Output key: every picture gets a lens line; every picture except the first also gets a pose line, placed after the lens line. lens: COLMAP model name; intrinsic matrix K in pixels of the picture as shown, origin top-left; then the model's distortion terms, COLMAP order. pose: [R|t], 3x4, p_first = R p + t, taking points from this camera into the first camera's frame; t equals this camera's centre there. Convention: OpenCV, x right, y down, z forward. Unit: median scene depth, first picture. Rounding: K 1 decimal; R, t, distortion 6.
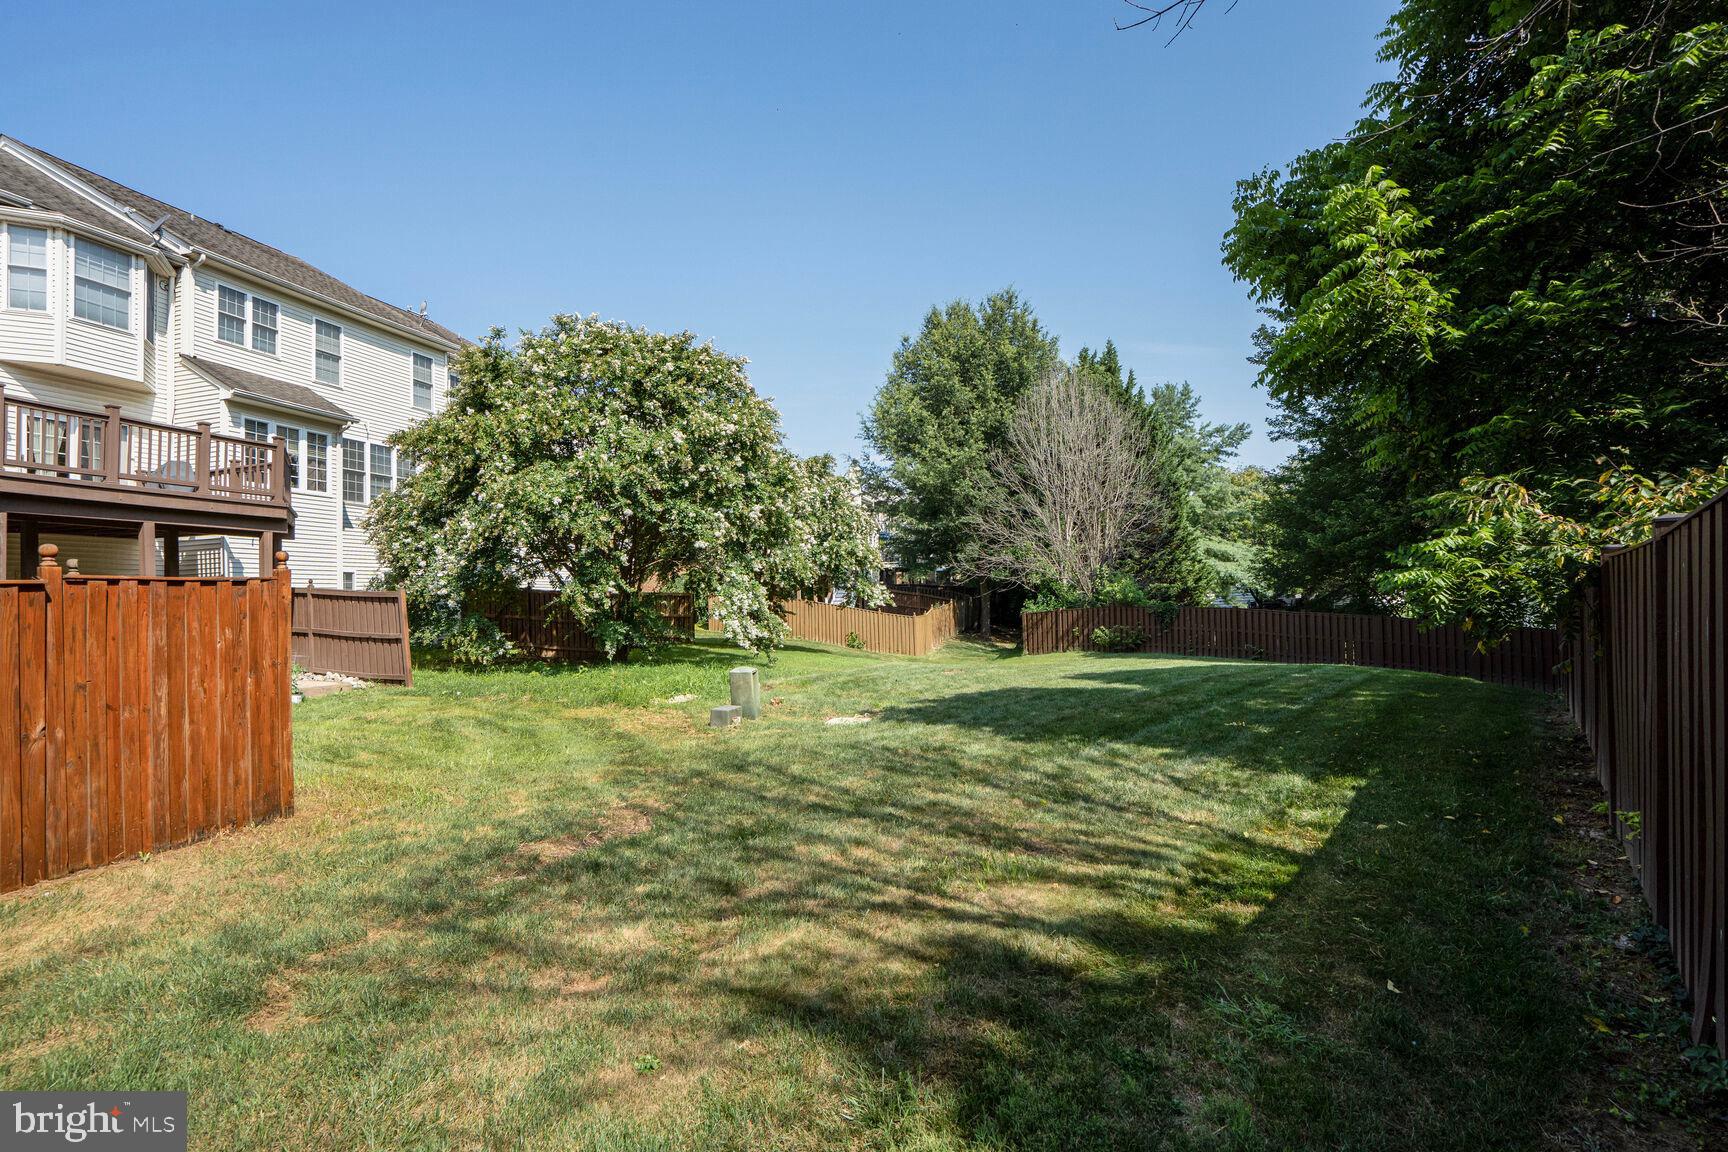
lens RADIAL K [[819.0, 0, 859.3], [0, 819.0, 576.1], [0, 0, 1]] dist [-0.055448, 0.024021]
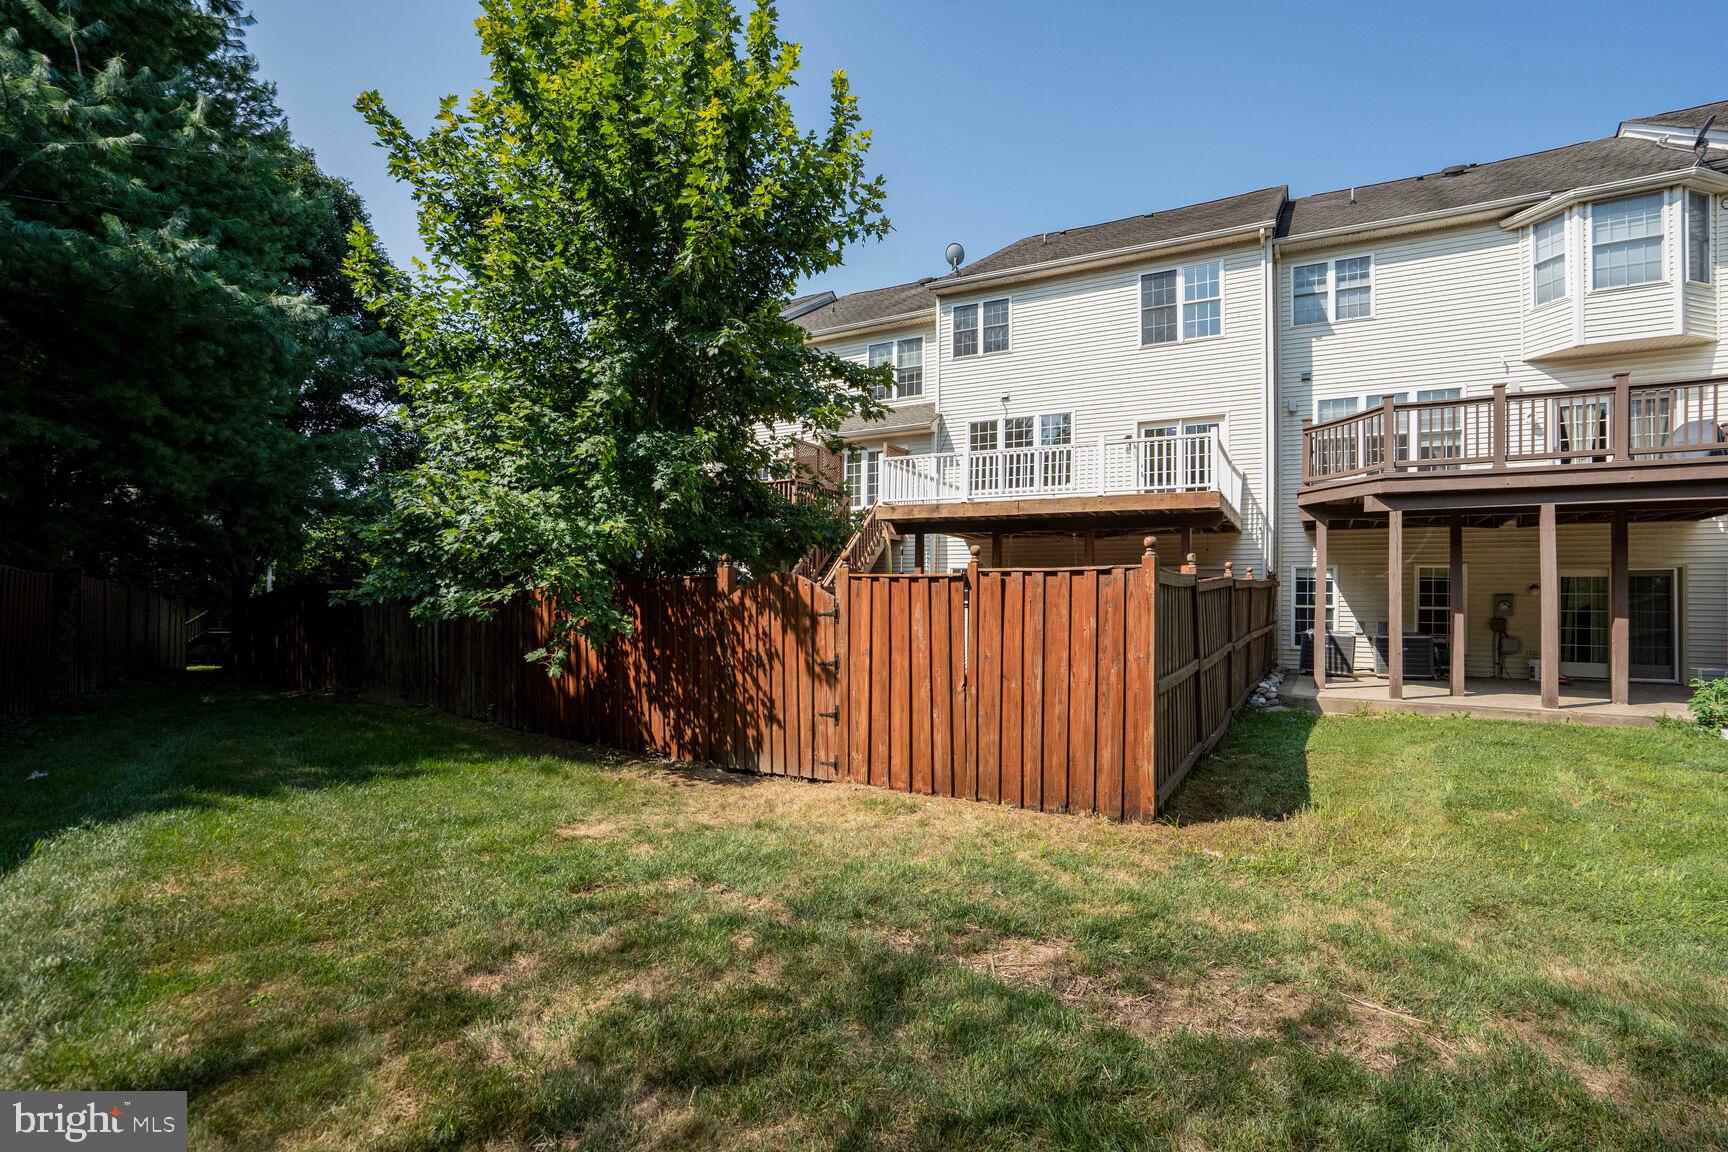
lens RADIAL K [[819.0, 0, 859.3], [0, 819.0, 576.1], [0, 0, 1]] dist [-0.055448, 0.024021]
pose [[-0.208312, -0.007362, -0.978035, 0.106449], [0.016650, 0.999800, -0.011072, 0.007101], [0.977921, -0.018591, -0.208148, 0.344575]]
